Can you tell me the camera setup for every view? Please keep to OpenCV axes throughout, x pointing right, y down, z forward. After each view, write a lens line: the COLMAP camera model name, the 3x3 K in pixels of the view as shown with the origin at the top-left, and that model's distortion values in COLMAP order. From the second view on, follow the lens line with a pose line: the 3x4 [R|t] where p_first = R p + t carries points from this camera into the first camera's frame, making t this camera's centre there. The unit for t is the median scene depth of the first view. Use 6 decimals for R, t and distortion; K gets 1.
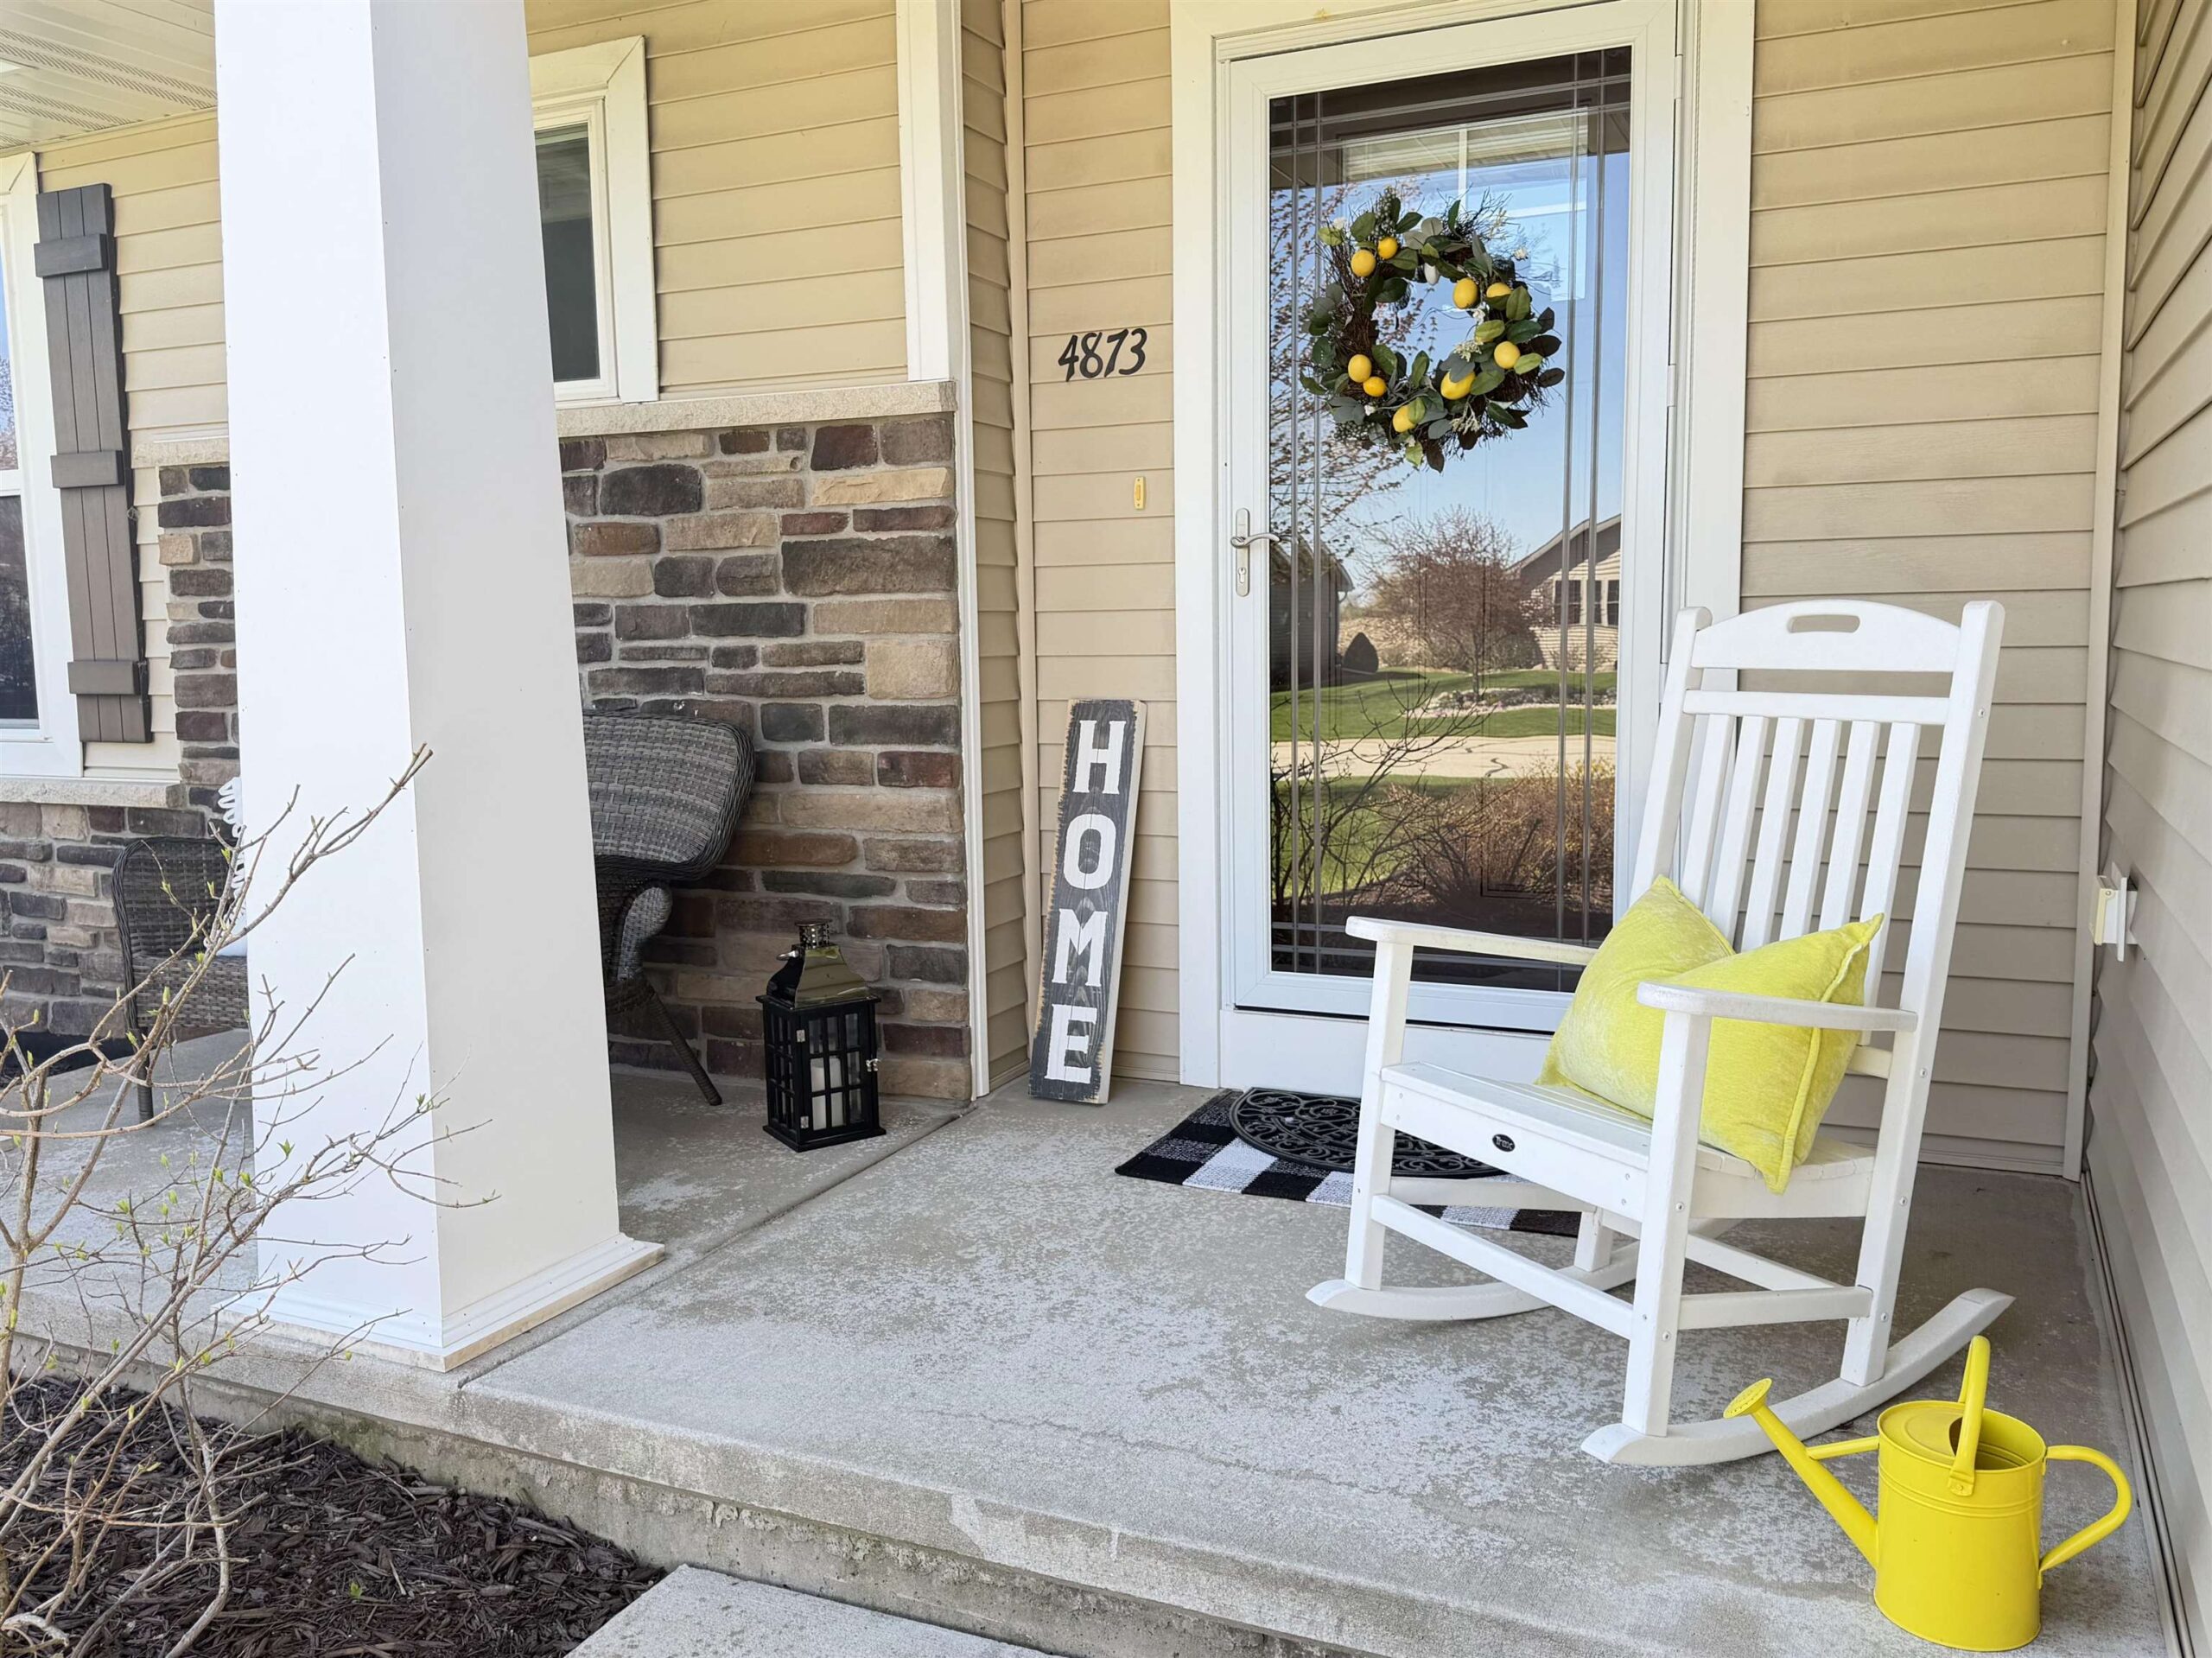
lens RADIAL K [[1703.5, 0, 1147.4], [0, 1703.5, 829.5], [0, 0, 1]] dist [0.147001, -0.234180]
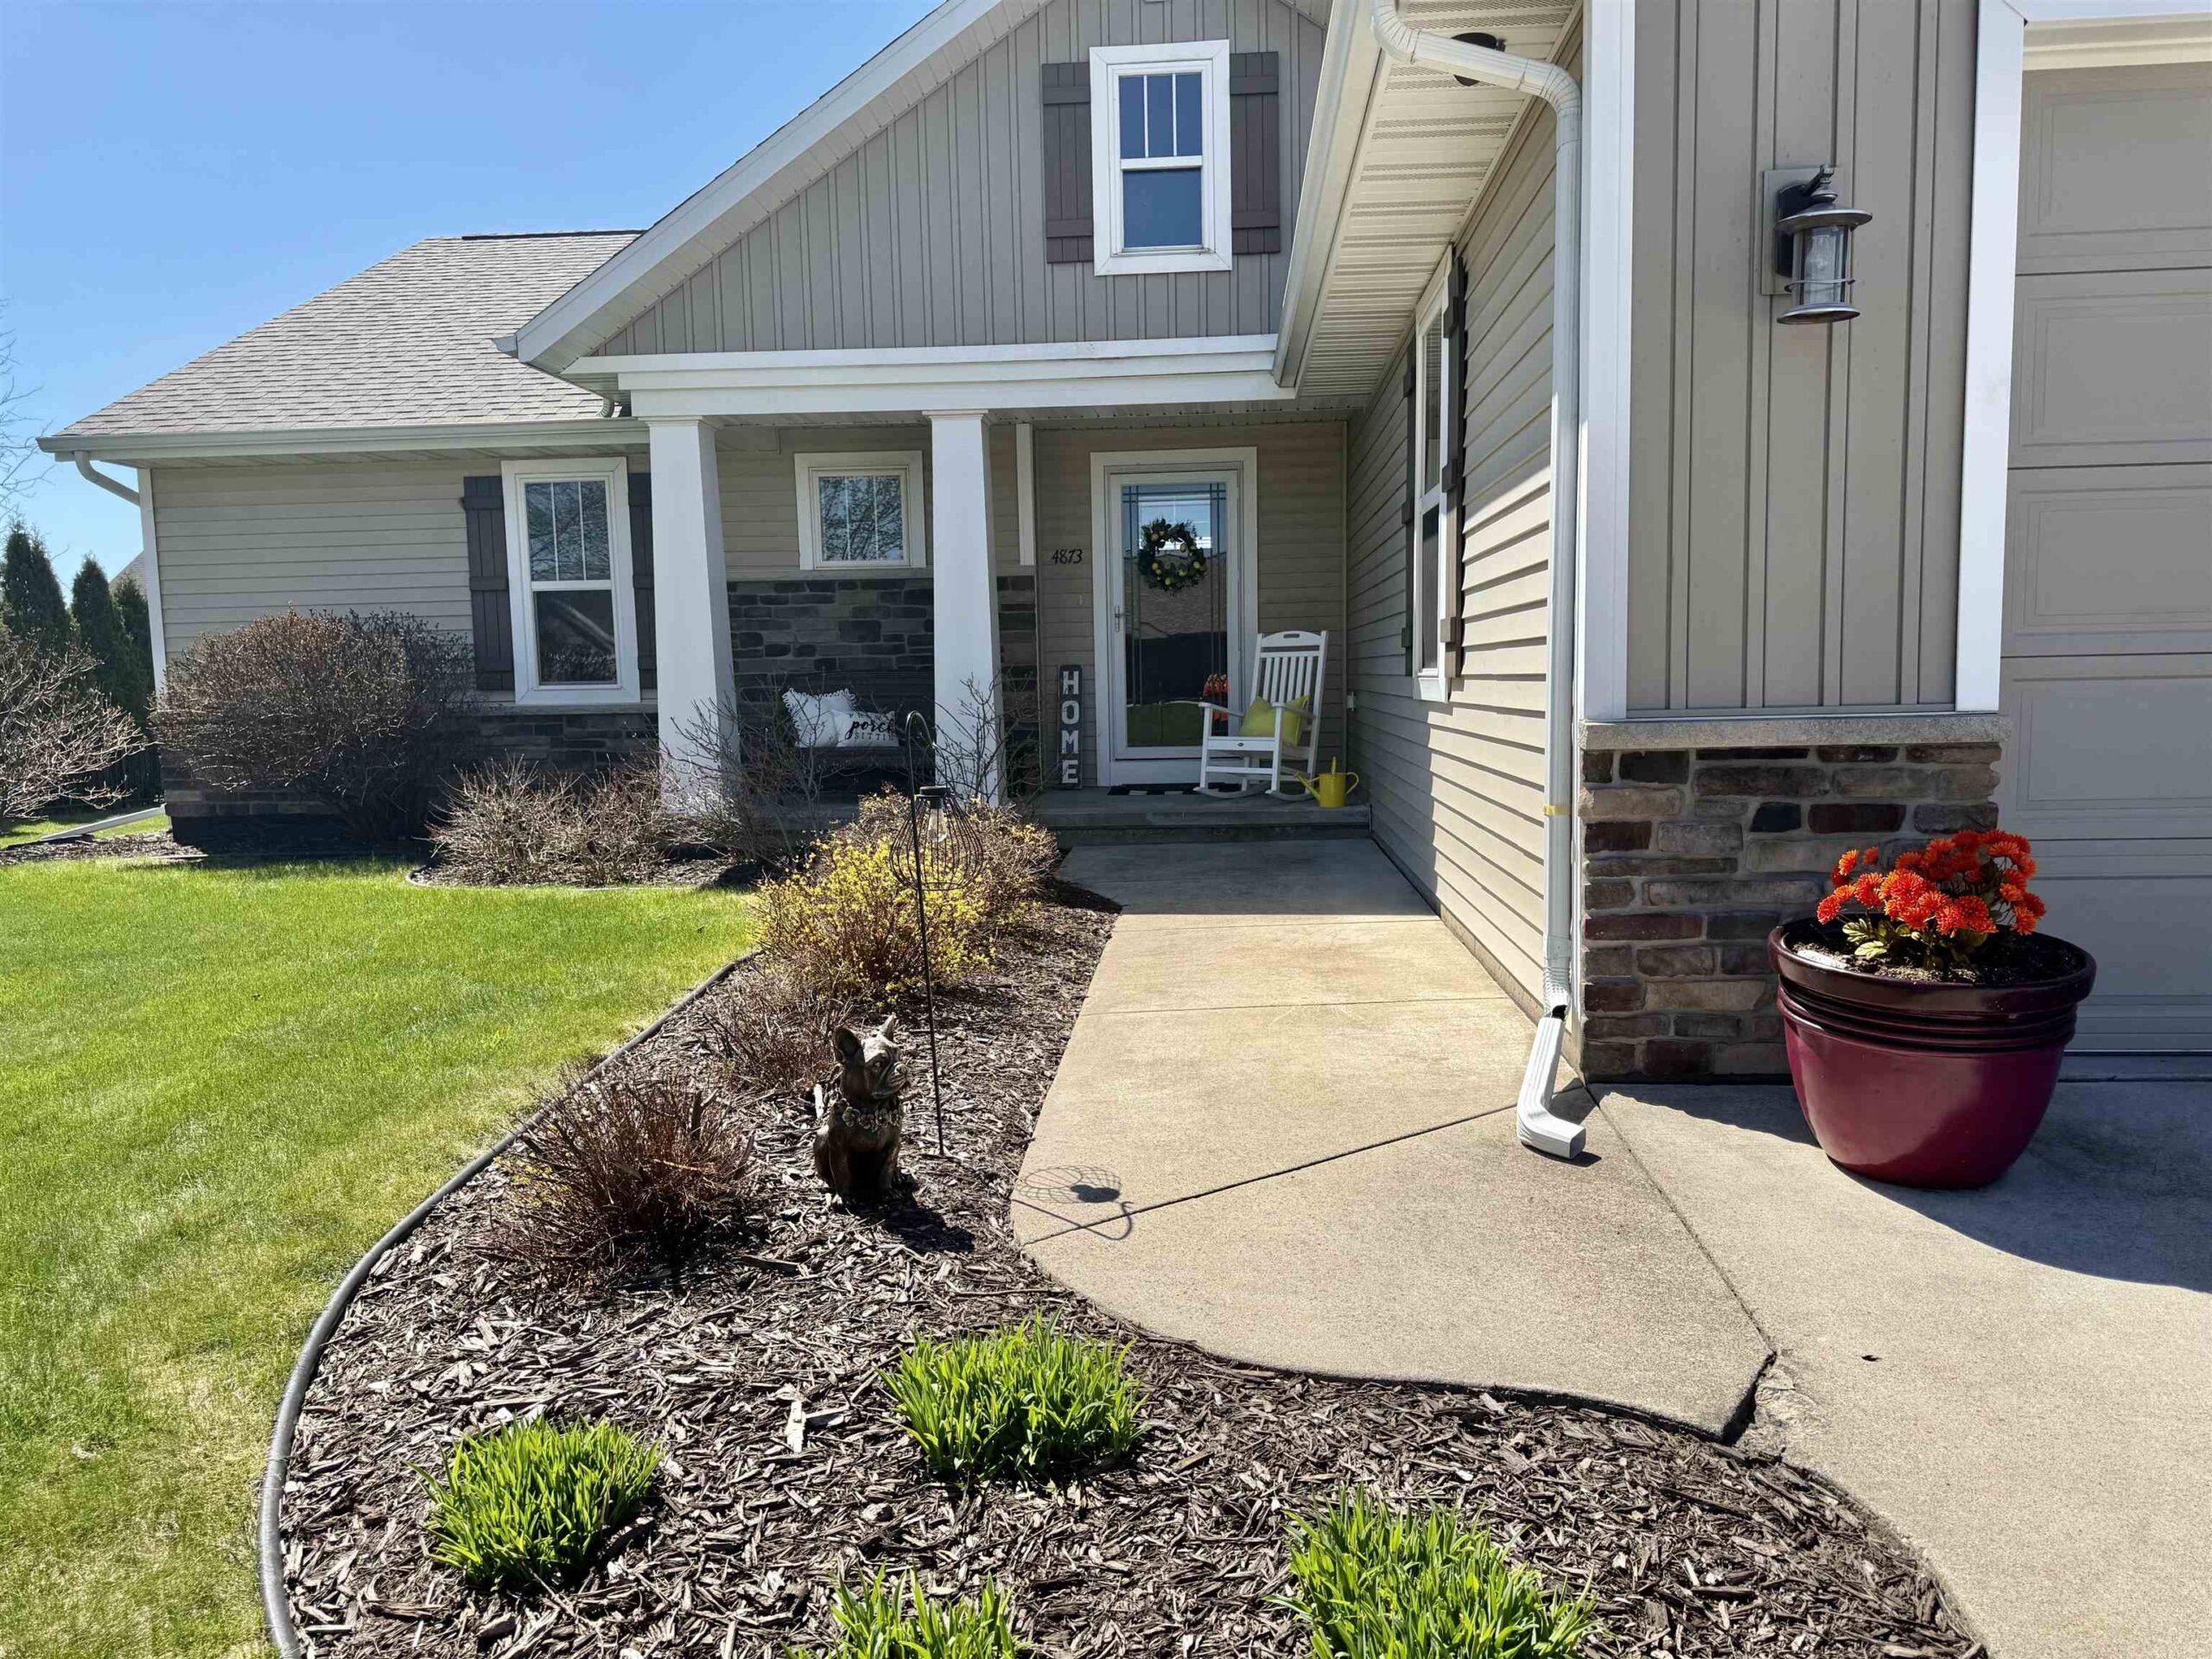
lens RADIAL K [[1563.1, 0, 1101.8], [0, 1563.1, 836.4], [0, 0, 1]] dist [0.202387, -0.429791]
pose [[0.938953, -0.038821, 0.341848, -0.975417], [0.046846, 0.998786, -0.015250, 0.288466], [-0.340841, 0.030333, 0.939631, -1.737559]]
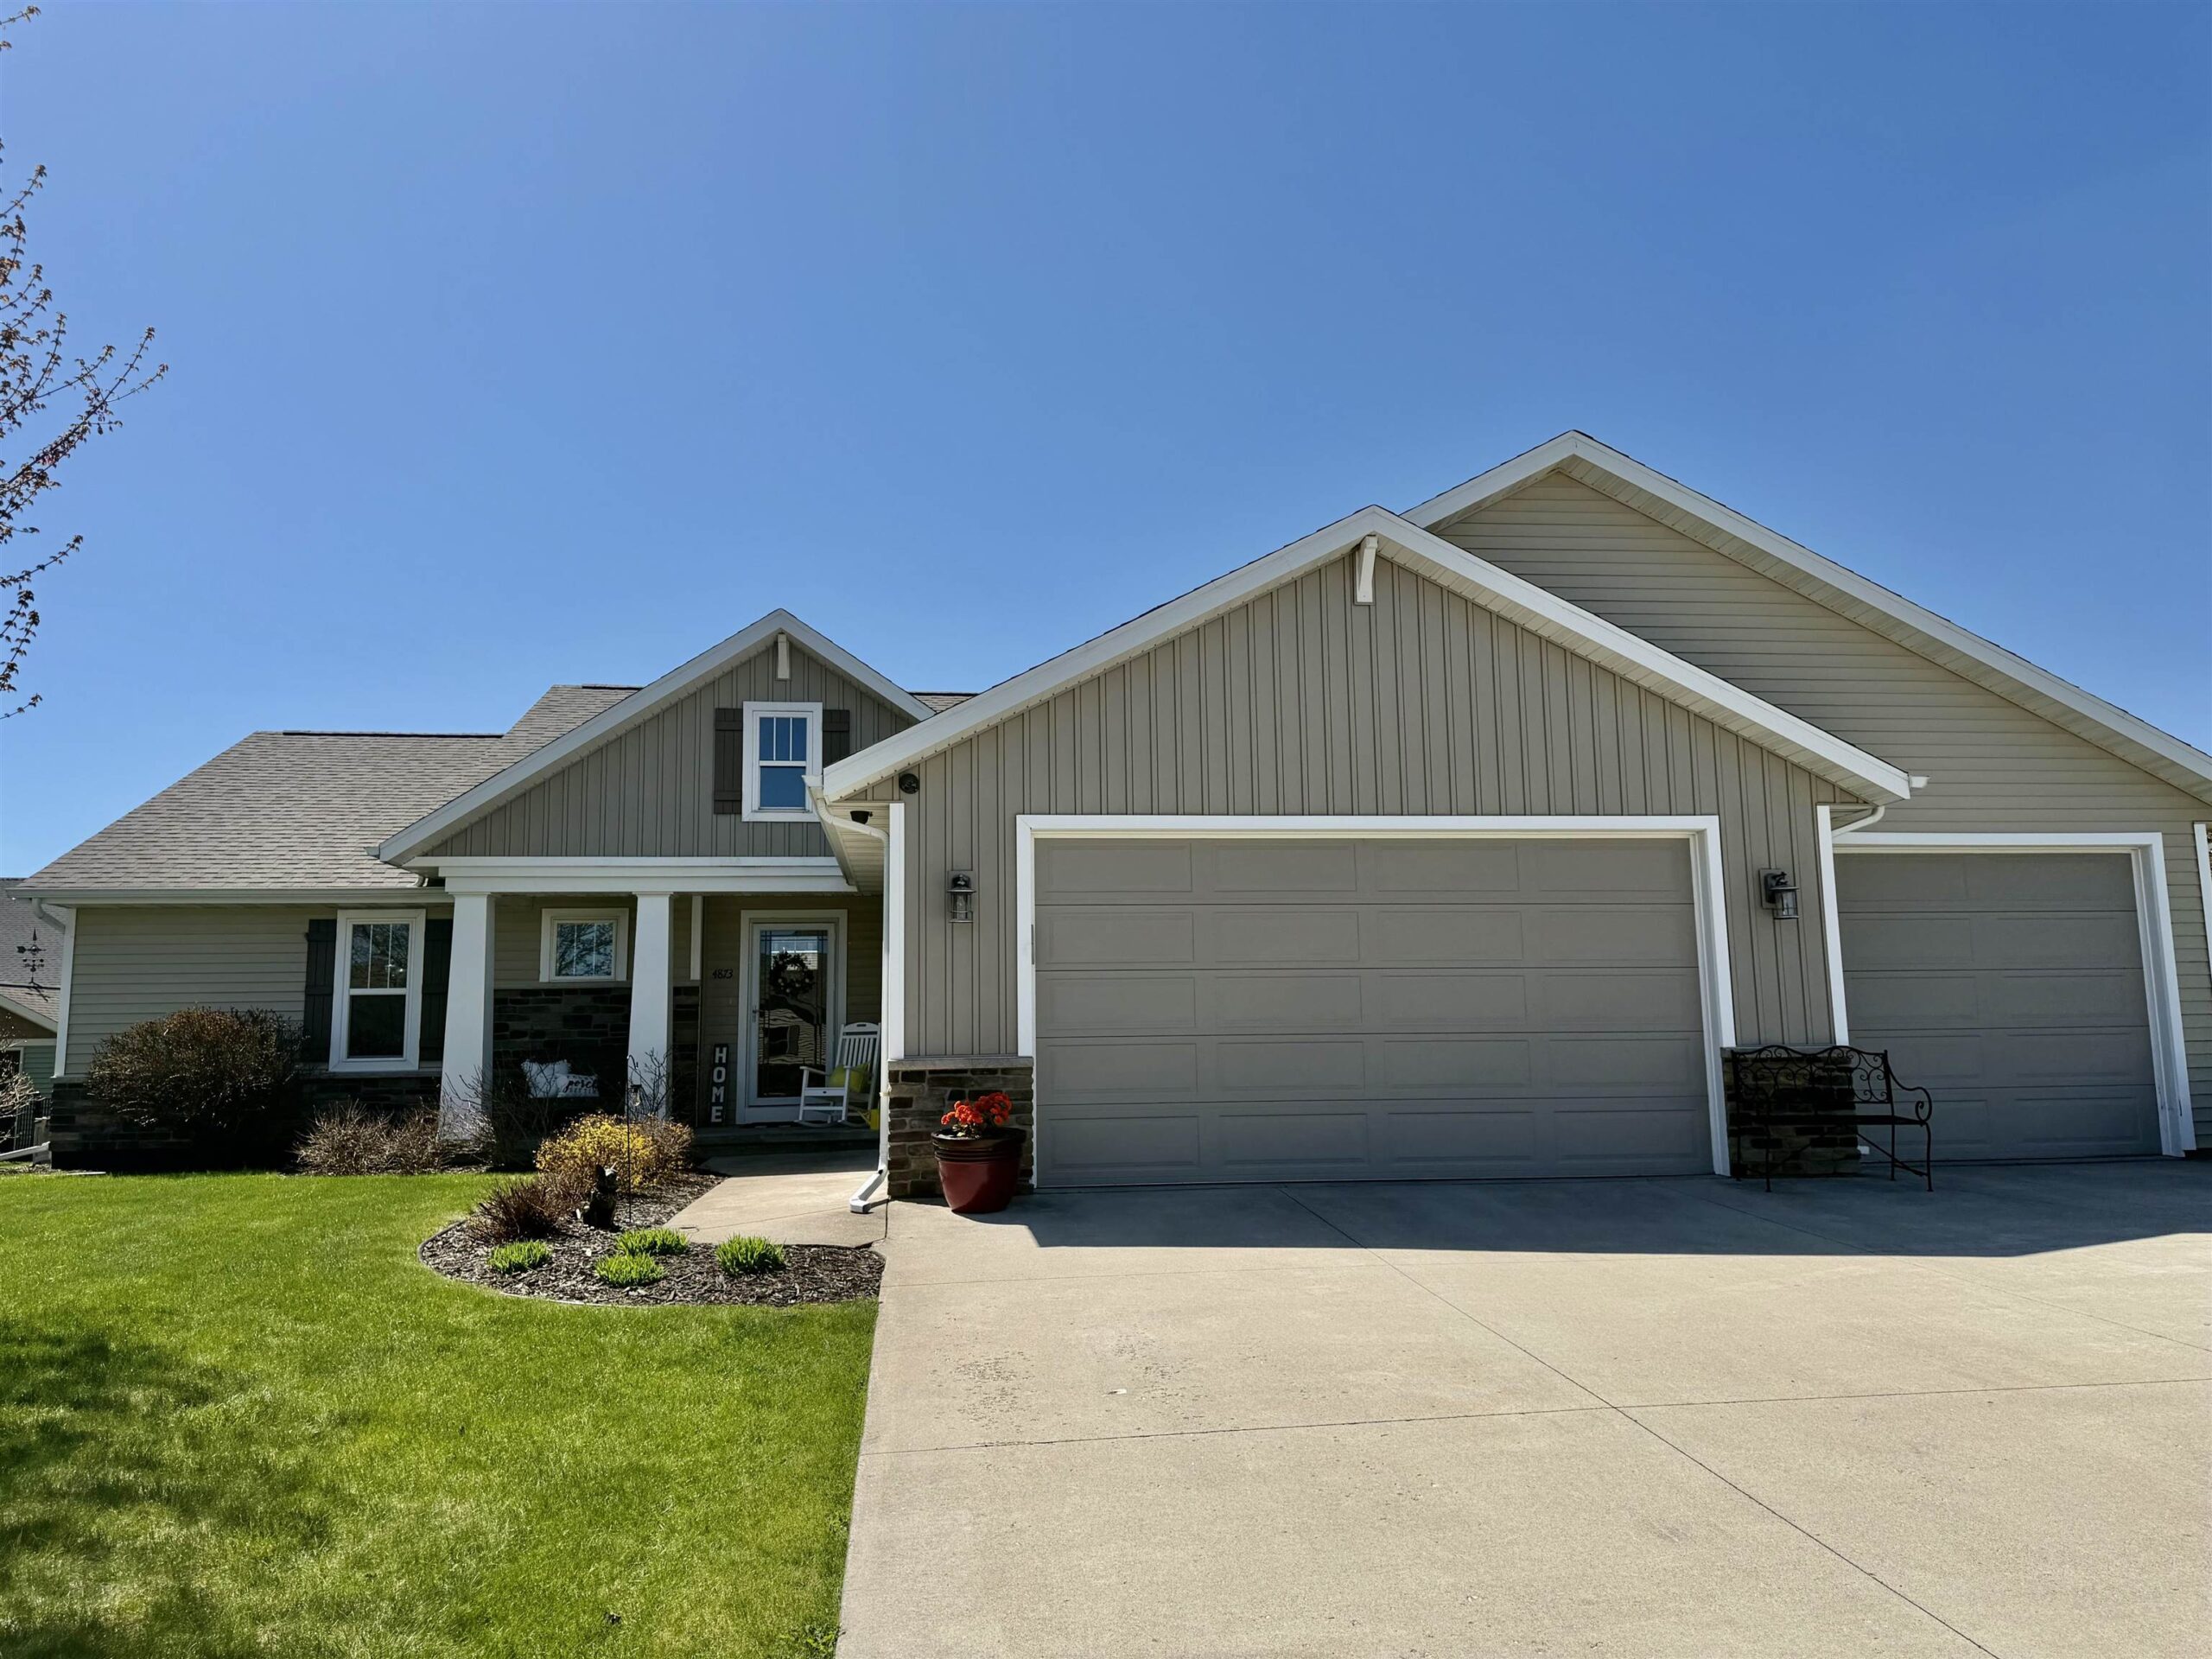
lens RADIAL K [[1563.1, 0, 1101.8], [0, 1563.1, 836.4], [0, 0, 1]] dist [0.202387, -0.429791]
pose [[0.856323, 0.075172, 0.510941, -1.439358], [0.062338, 0.967070, -0.246757, 0.531528], [-0.512665, 0.243155, 0.823438, -3.394761]]
